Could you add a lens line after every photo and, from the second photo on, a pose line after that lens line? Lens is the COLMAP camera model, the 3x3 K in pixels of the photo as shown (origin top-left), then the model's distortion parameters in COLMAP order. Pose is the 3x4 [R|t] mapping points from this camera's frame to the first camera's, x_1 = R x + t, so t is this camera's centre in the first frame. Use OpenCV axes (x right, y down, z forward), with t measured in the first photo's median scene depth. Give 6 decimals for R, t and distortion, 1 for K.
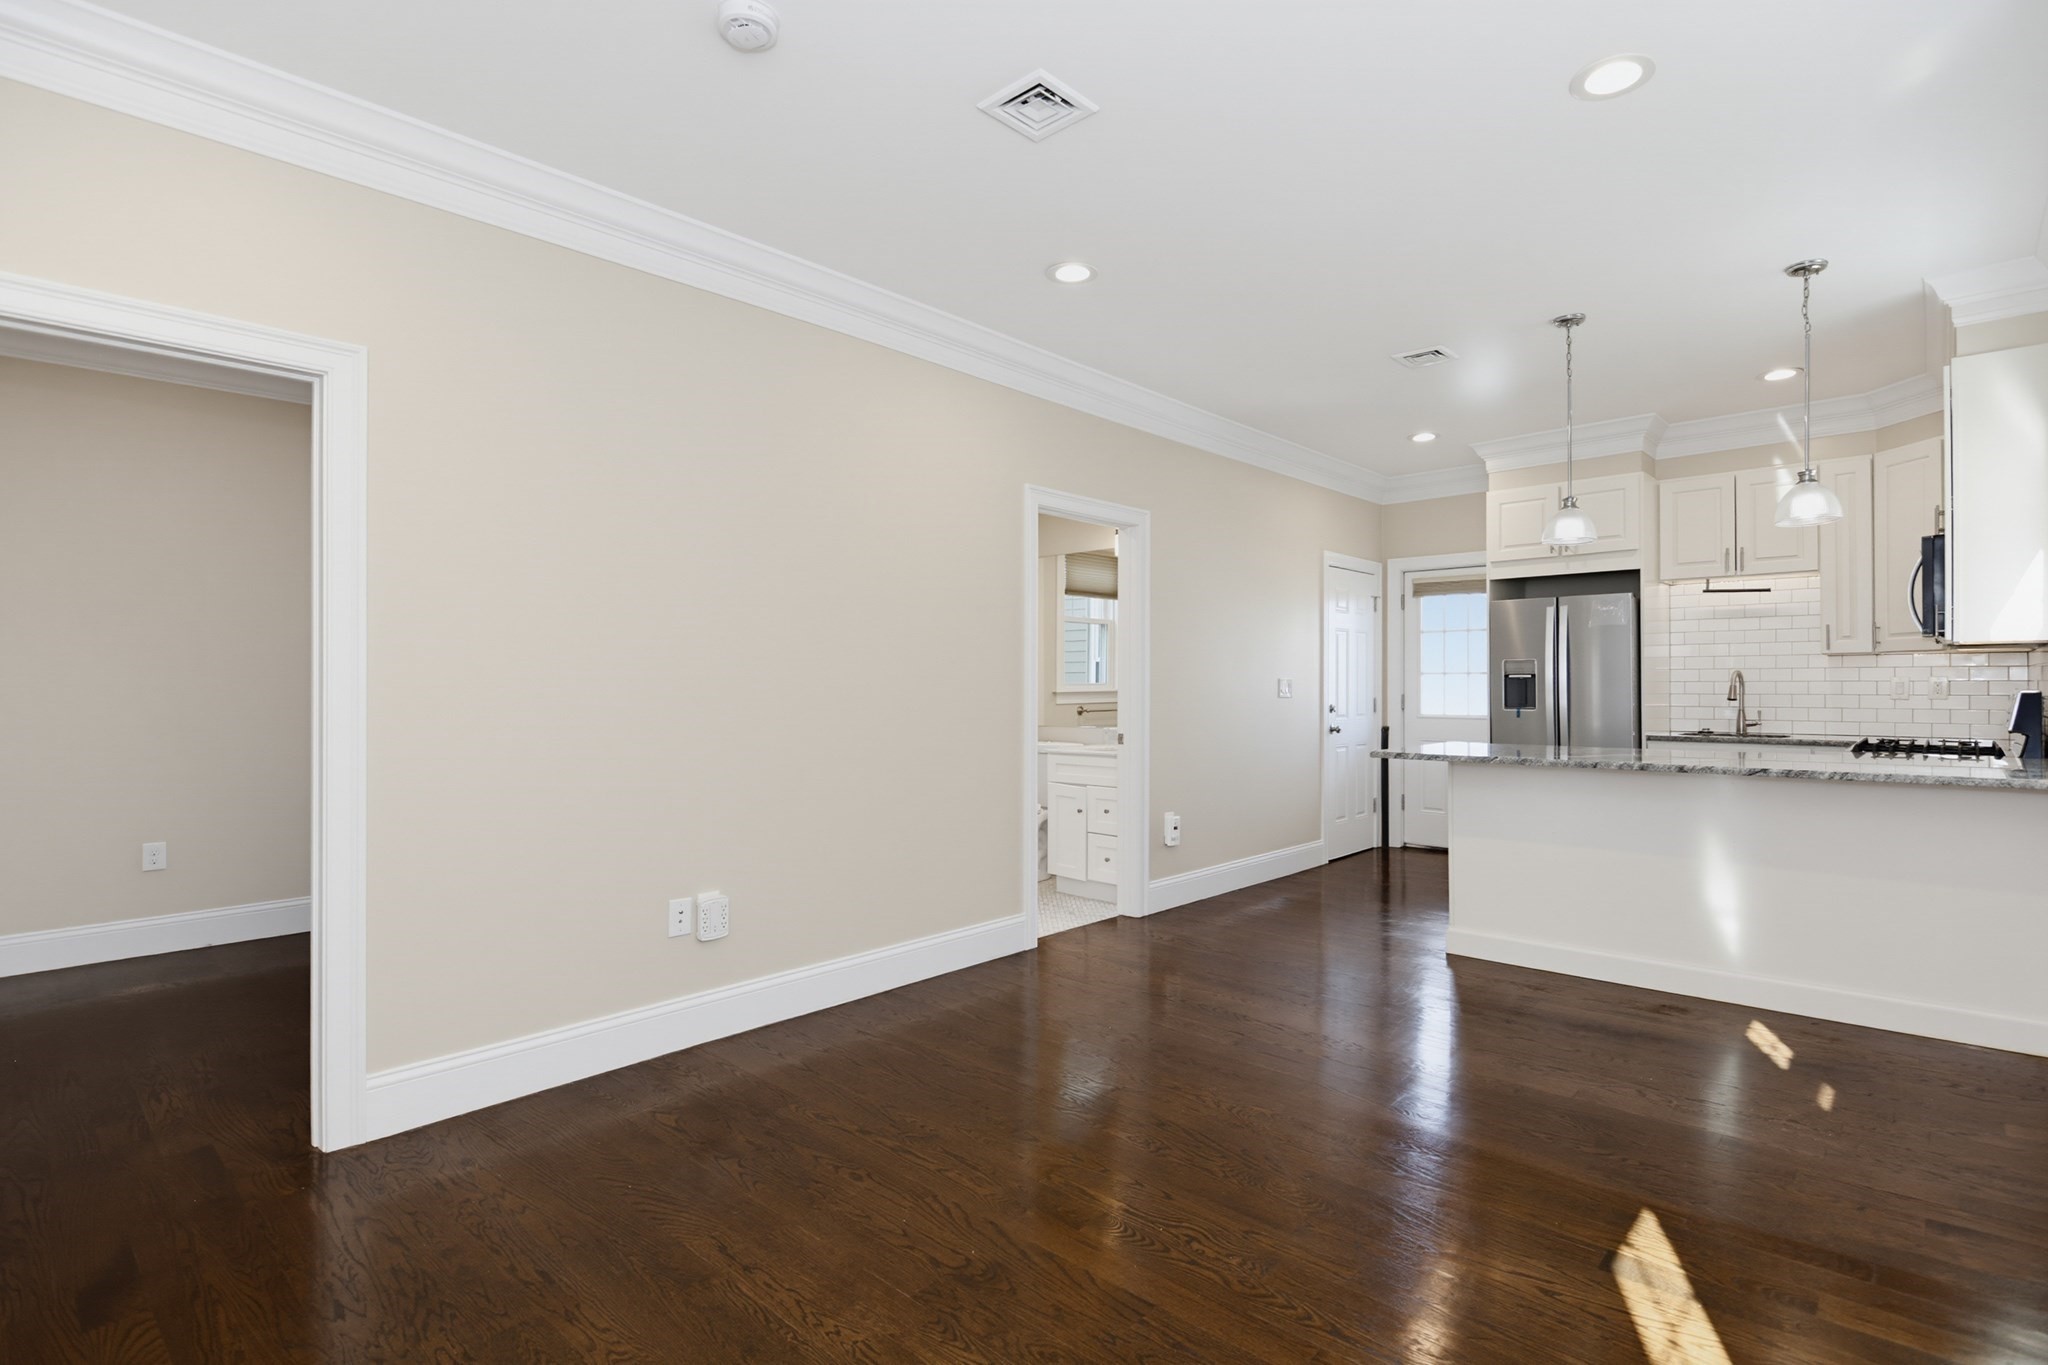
lens RADIAL K [[989.0, 0, 1042.0], [0, 989.0, 681.3], [0, 0, 1]] dist [0.006373, -0.009277]
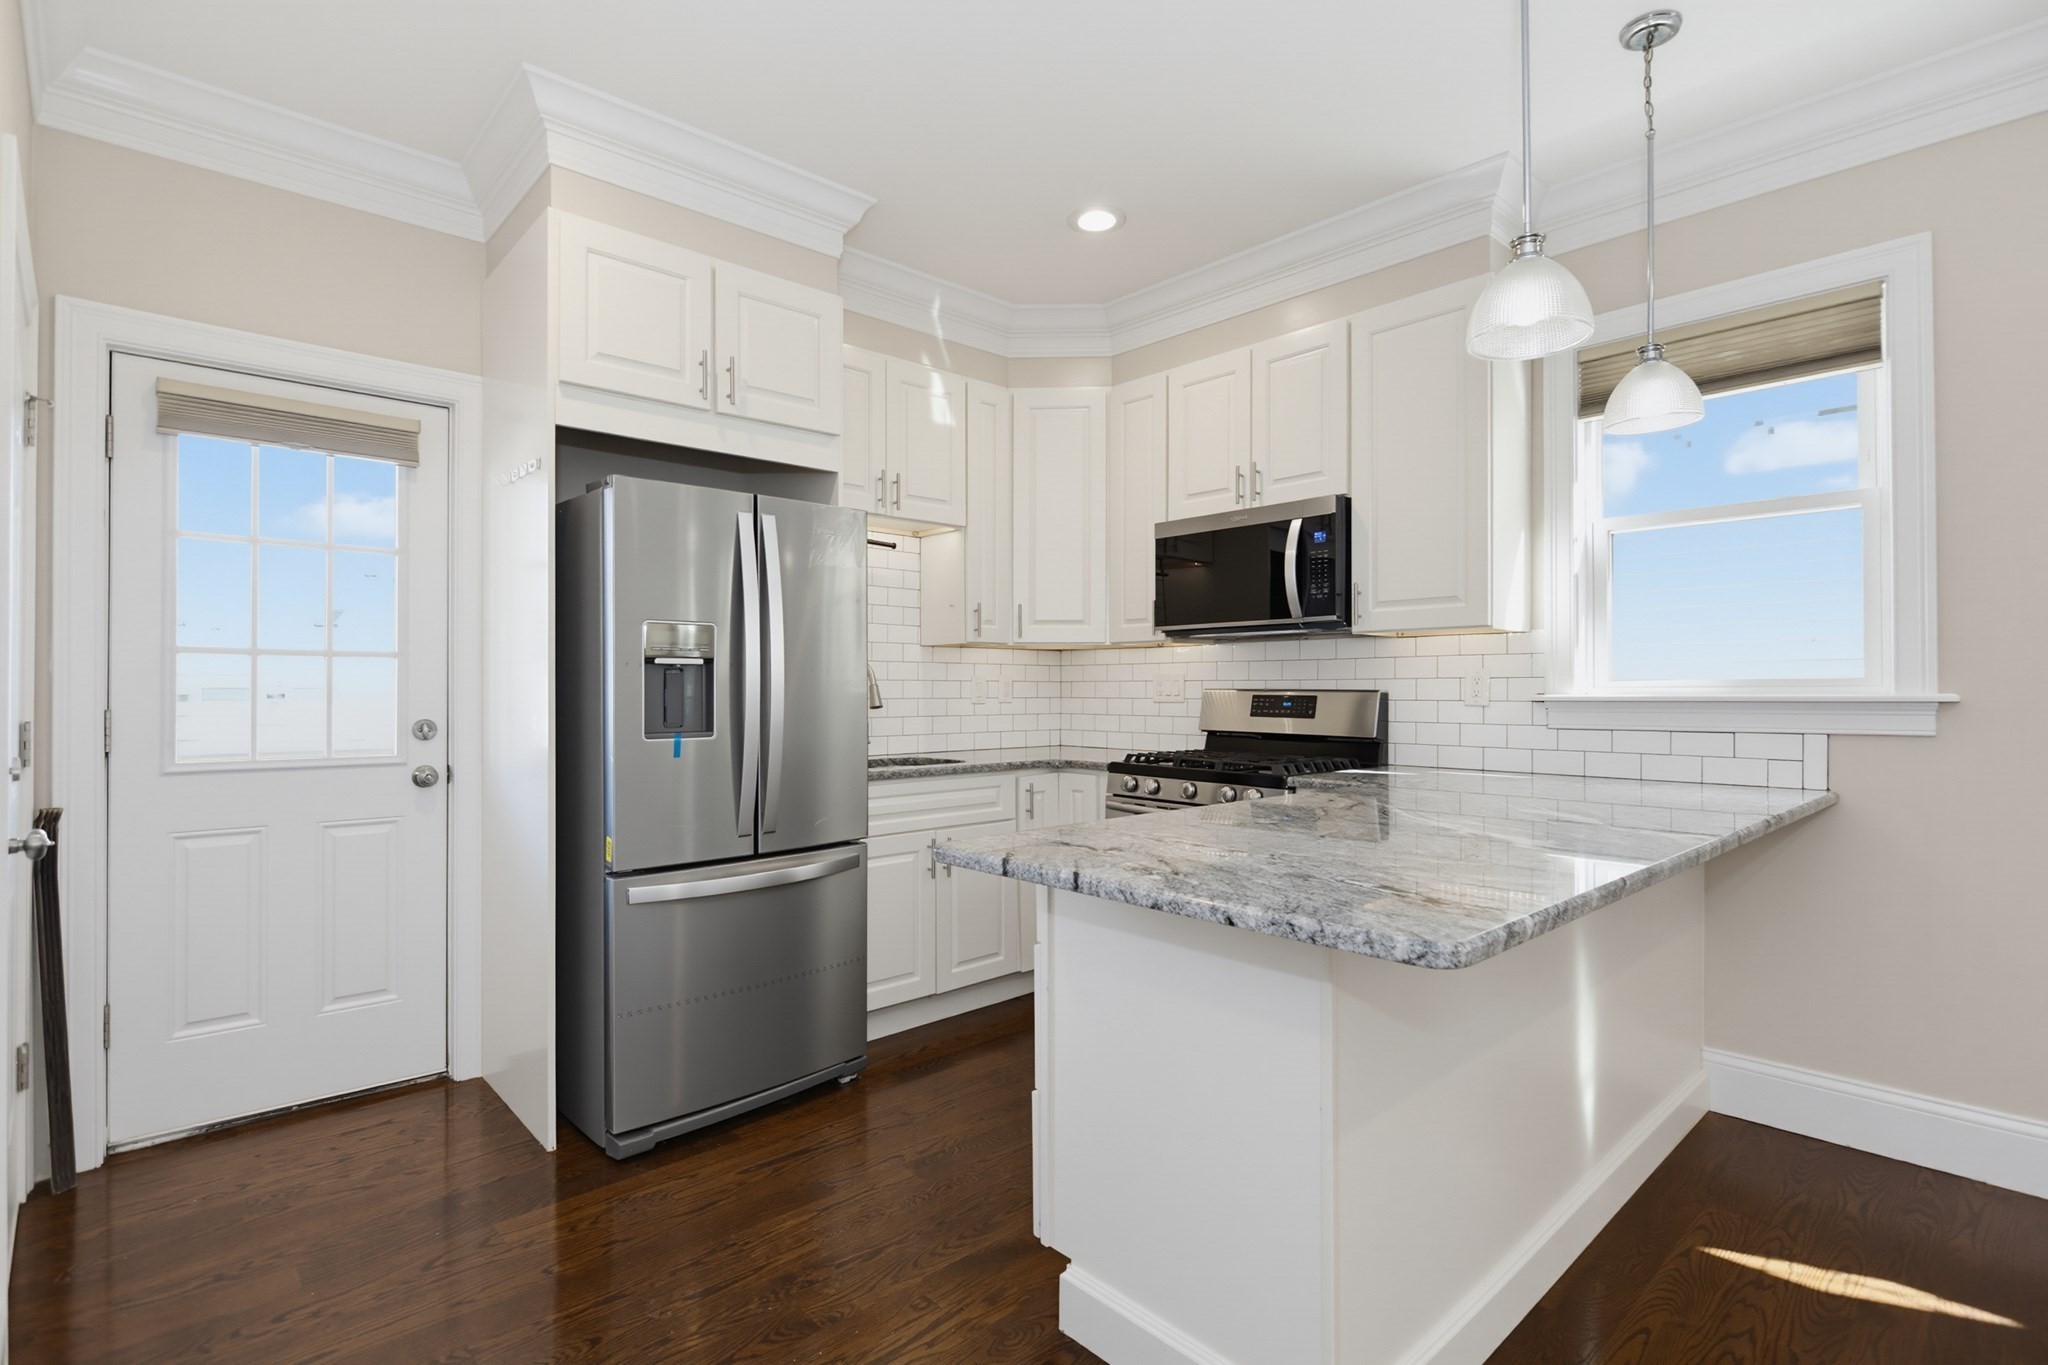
lens RADIAL K [[989.0, 0, 1047.3], [0, 989.0, 680.8], [0, 0, 1]] dist [0.006373, -0.009277]
pose [[0.075017, 0.011115, 0.997120, 0.065466], [-0.002761, 0.999936, -0.010939, 0.008074], [-0.997178, -0.001933, 0.075043, 0.833746]]
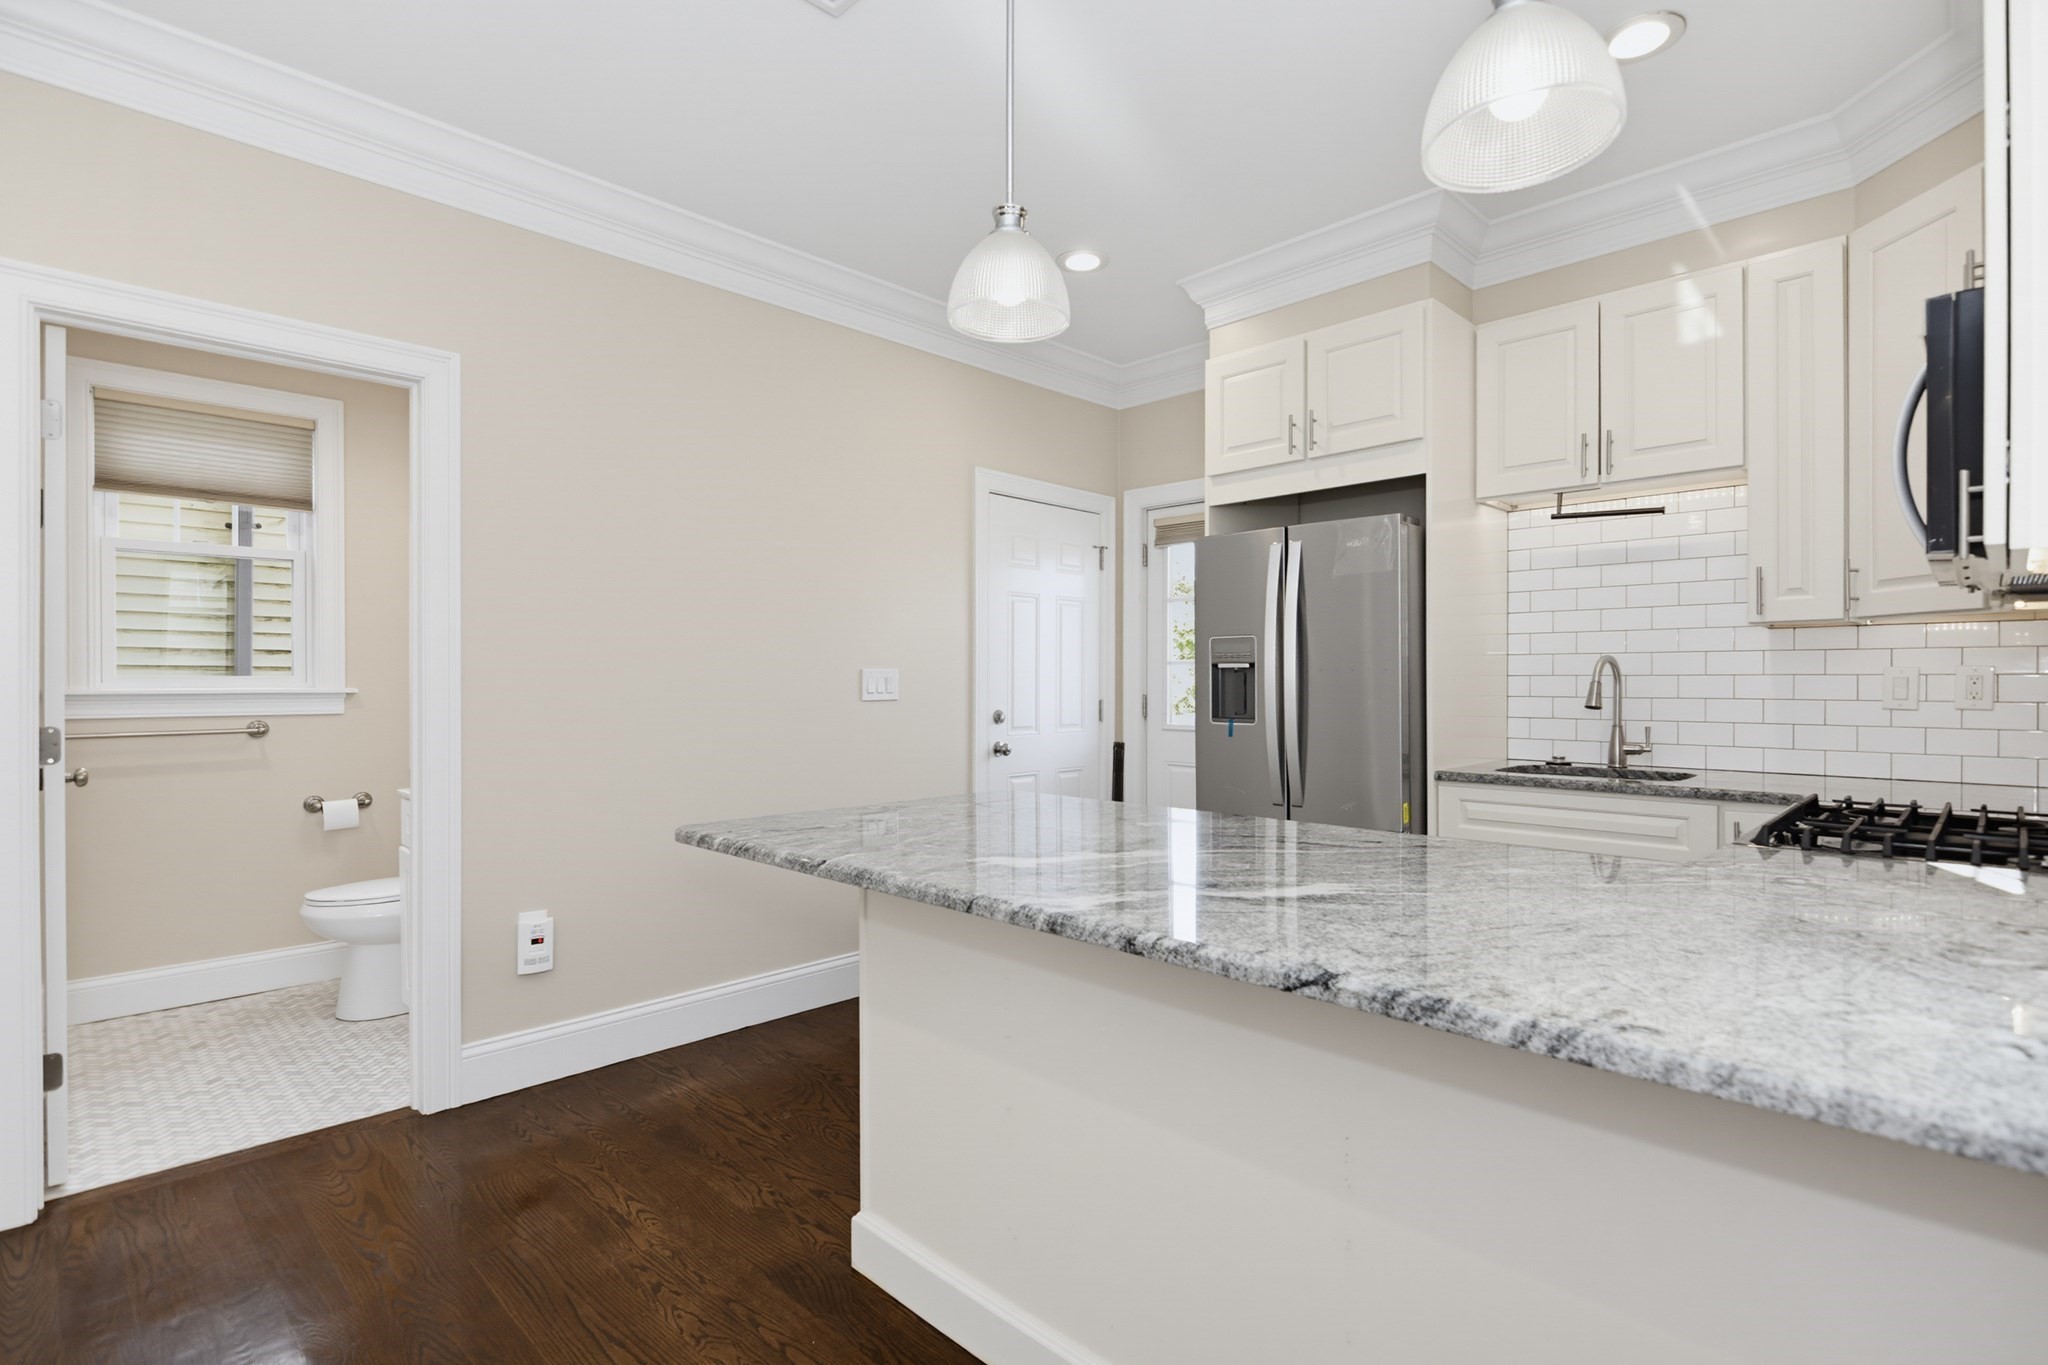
lens RADIAL K [[989.0, 0, 1028.2], [0, 989.0, 681.7], [0, 0, 1]] dist [0.006373, -0.009277]
pose [[0.999474, 0.002065, -0.032369, 0.394230], [-0.001899, 0.999985, 0.005167, 0.001679], [0.032379, -0.005103, 0.999463, 0.429984]]
